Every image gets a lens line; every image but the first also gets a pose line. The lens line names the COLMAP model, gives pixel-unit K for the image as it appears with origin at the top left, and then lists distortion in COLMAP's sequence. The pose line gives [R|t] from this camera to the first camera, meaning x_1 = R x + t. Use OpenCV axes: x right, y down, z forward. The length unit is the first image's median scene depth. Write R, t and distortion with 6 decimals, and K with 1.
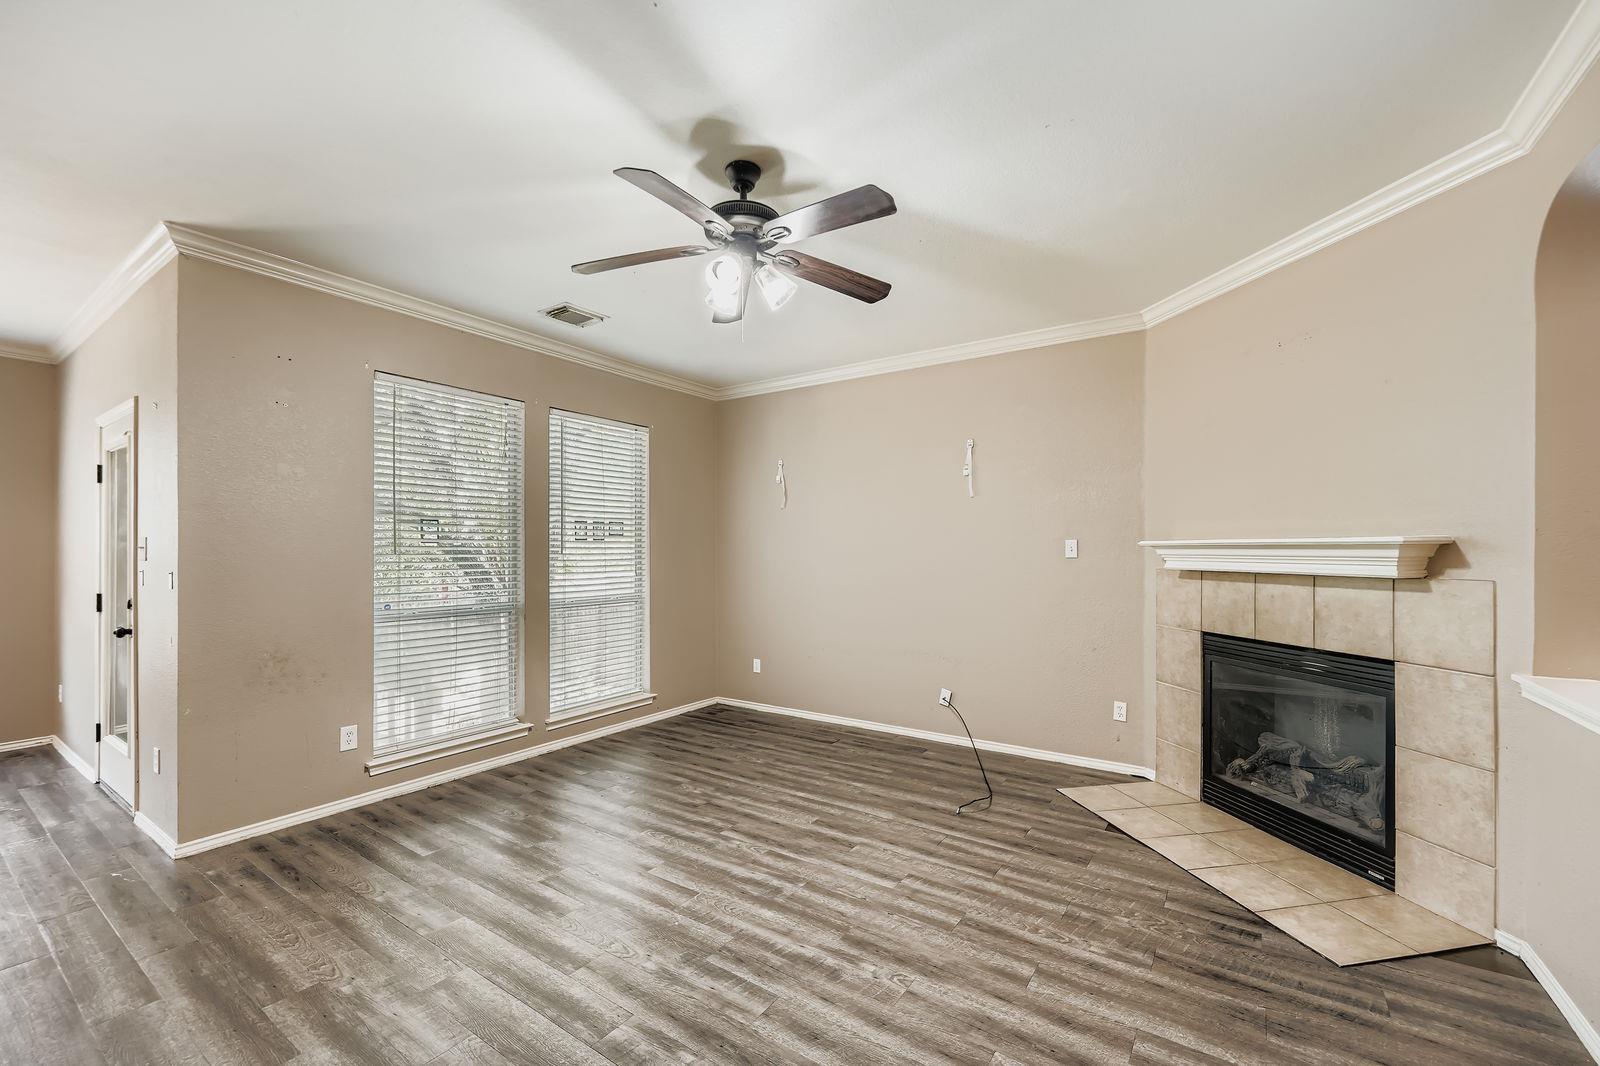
lens RADIAL K [[660.7, 0, 801.0], [0, 660.7, 547.0], [0, 0, 1]] dist [-0.009602, 0.000543]
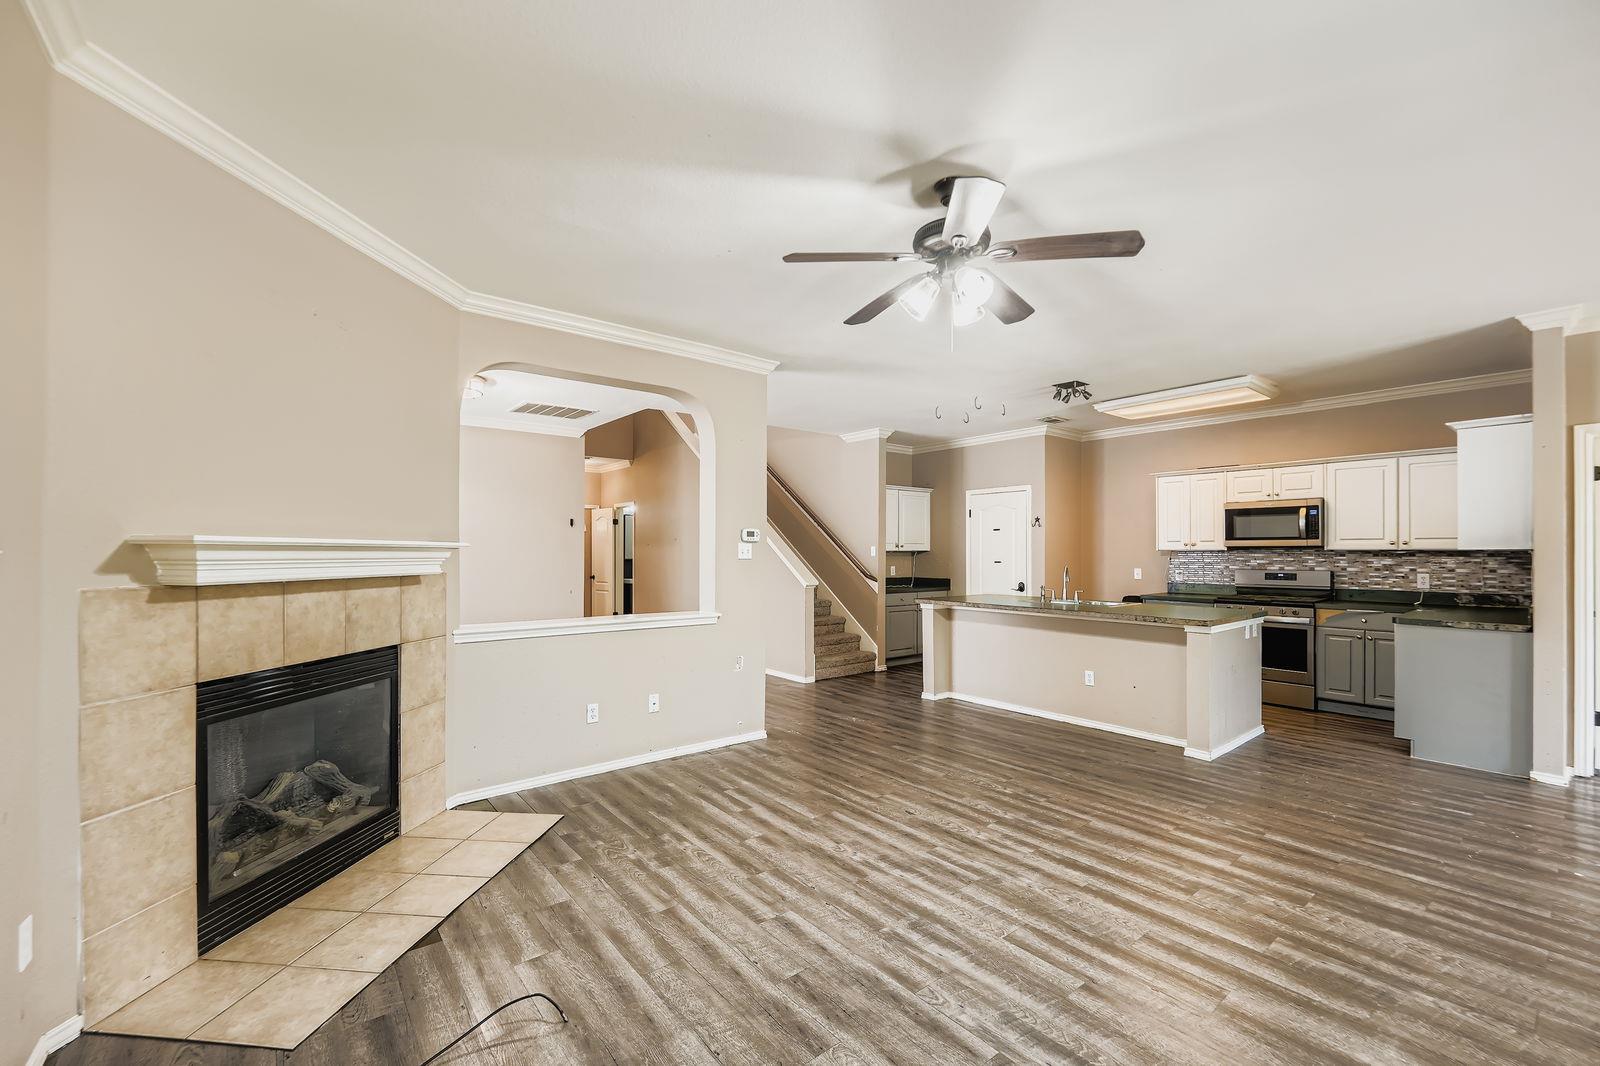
lens RADIAL K [[660.7, 0, 794.7], [0, 660.7, 547.4], [0, 0, 1]] dist [-0.009602, 0.000543]
pose [[-0.954355, 0.001281, 0.298671, -0.125428], [-0.002347, 0.999928, -0.011788, 0.006743], [-0.298665, -0.011951, -0.954283, 1.598331]]
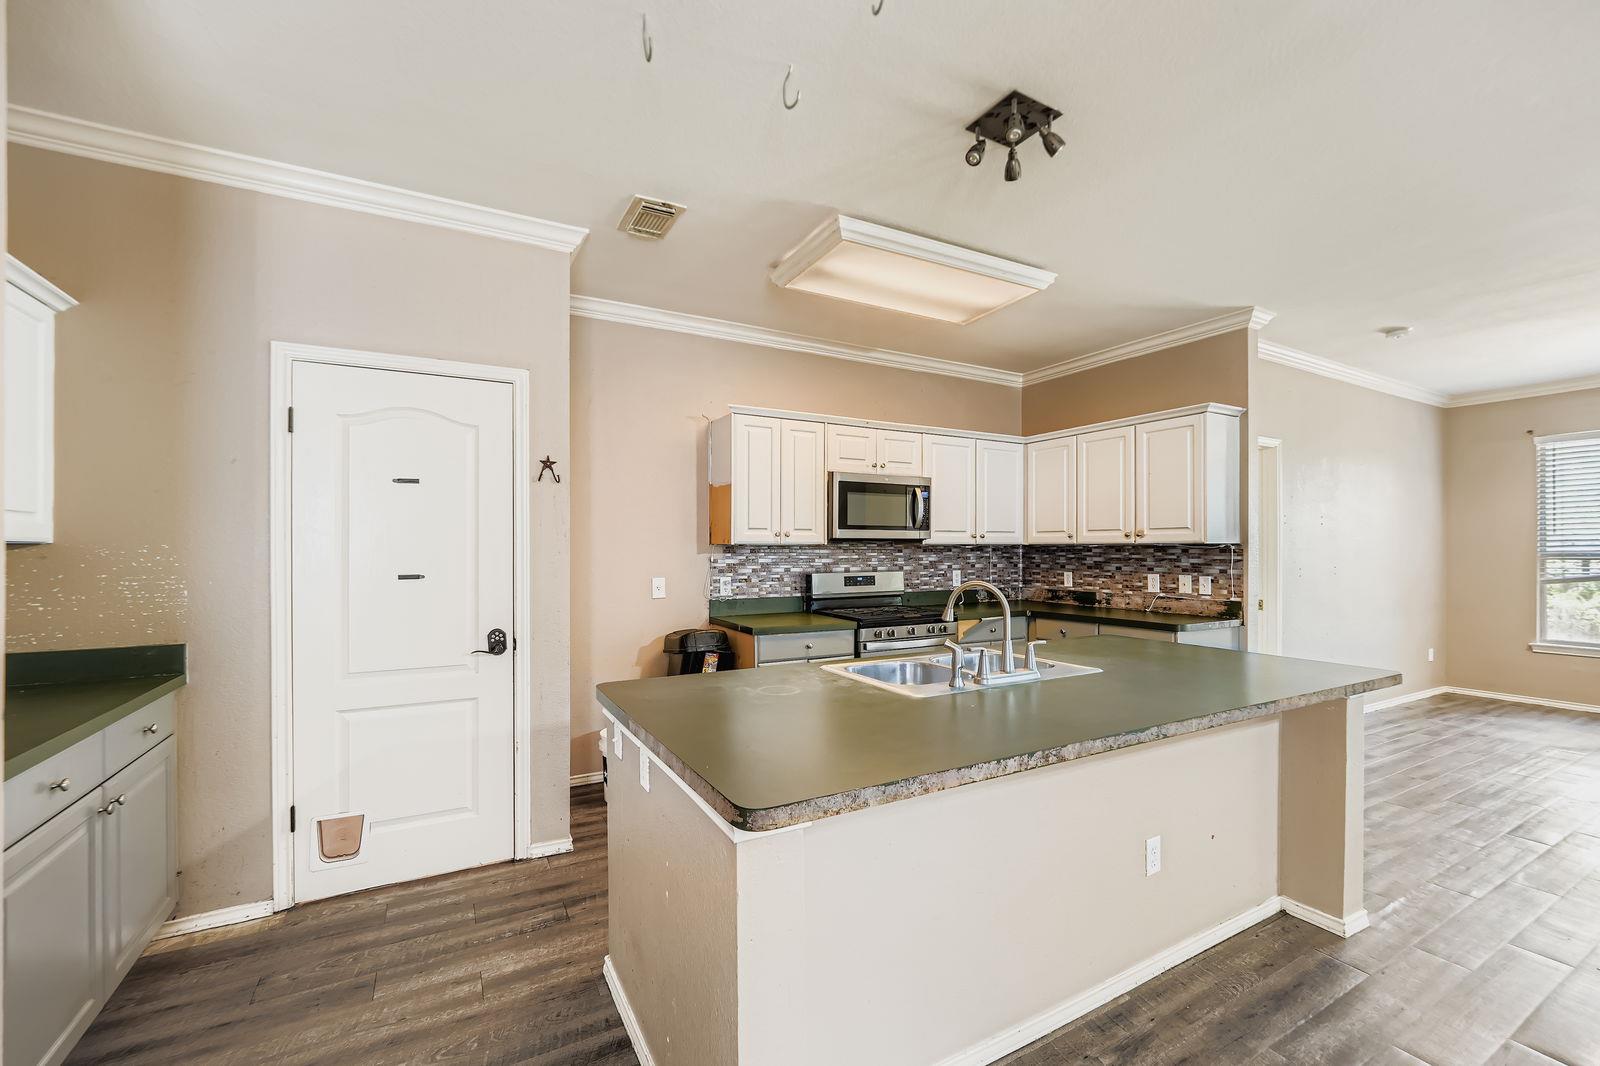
lens RADIAL K [[660.7, 0, 804.8], [0, 660.7, 548.3], [0, 0, 1]] dist [-0.009602, 0.000543]
pose [[-0.448305, 0.002150, -0.893878, 0.415297], [0.005386, 0.999985, -0.000296, -0.003405], [0.893865, -0.004947, -0.448310, -0.189852]]
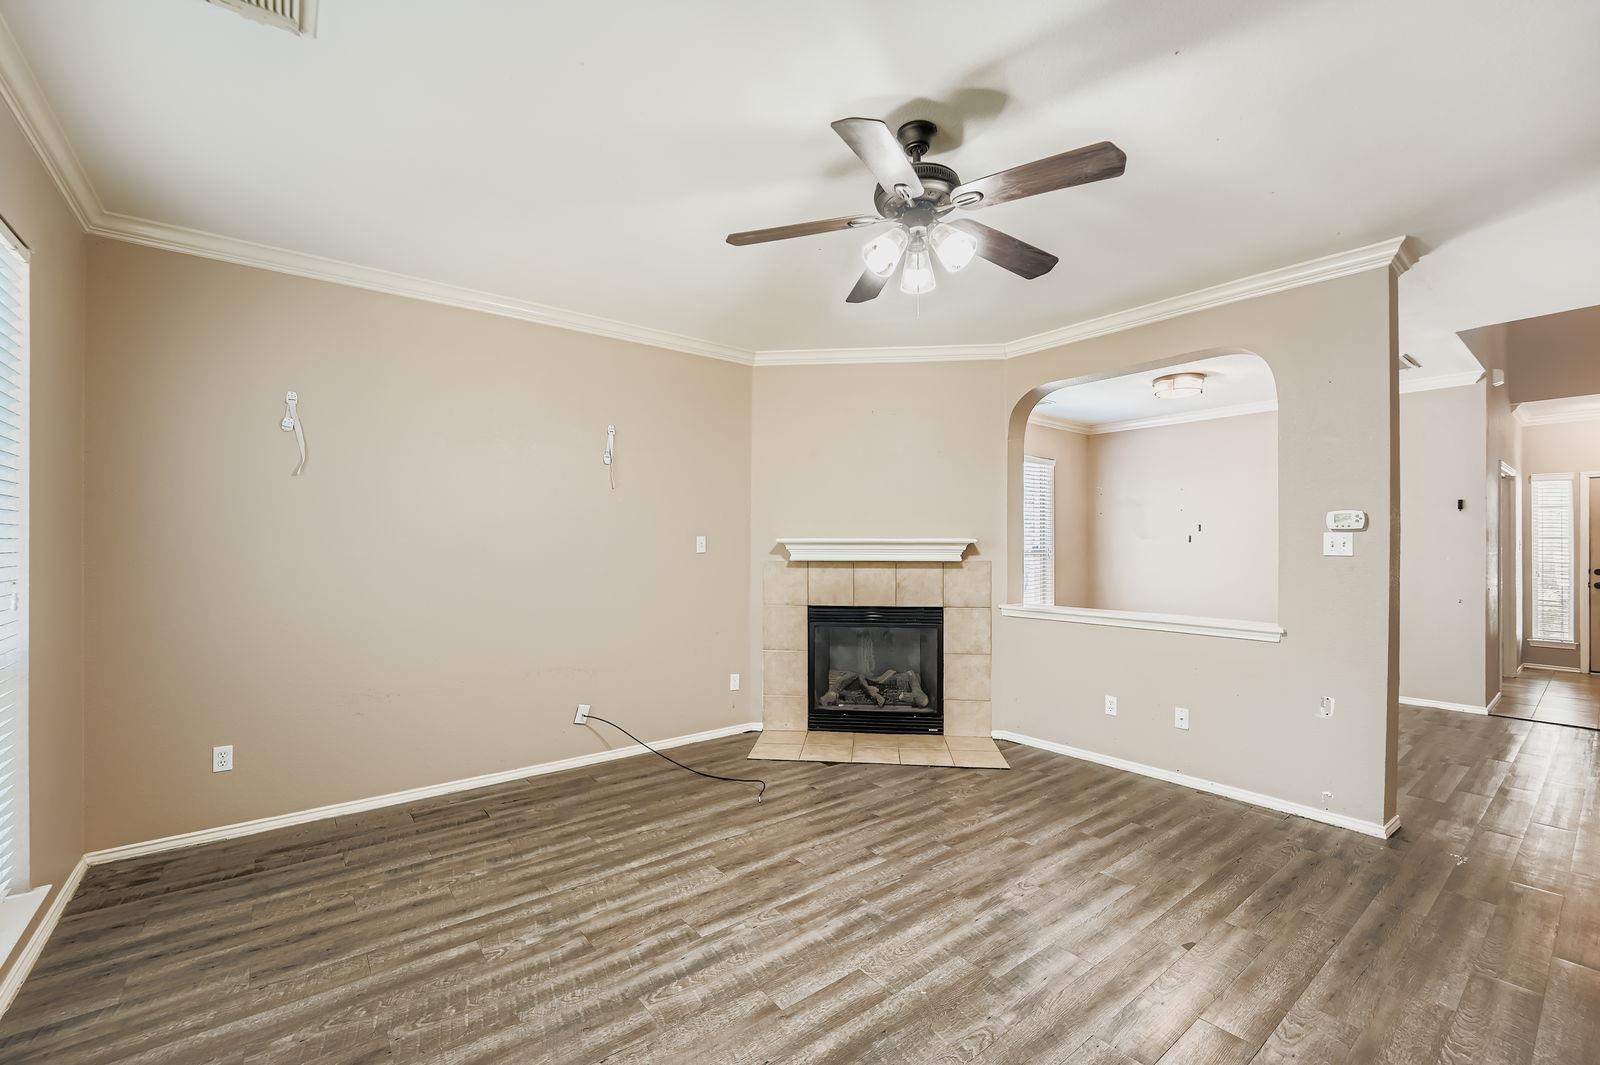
lens RADIAL K [[660.7, 0, 801.5], [0, 660.7, 542.9], [0, 0, 1]] dist [-0.009602, 0.000543]
pose [[0.298477, 0.003846, 0.954409, -0.783883], [-0.005325, 0.999983, -0.002364, 0.001856], [-0.954402, -0.004377, 0.298492, 0.682457]]
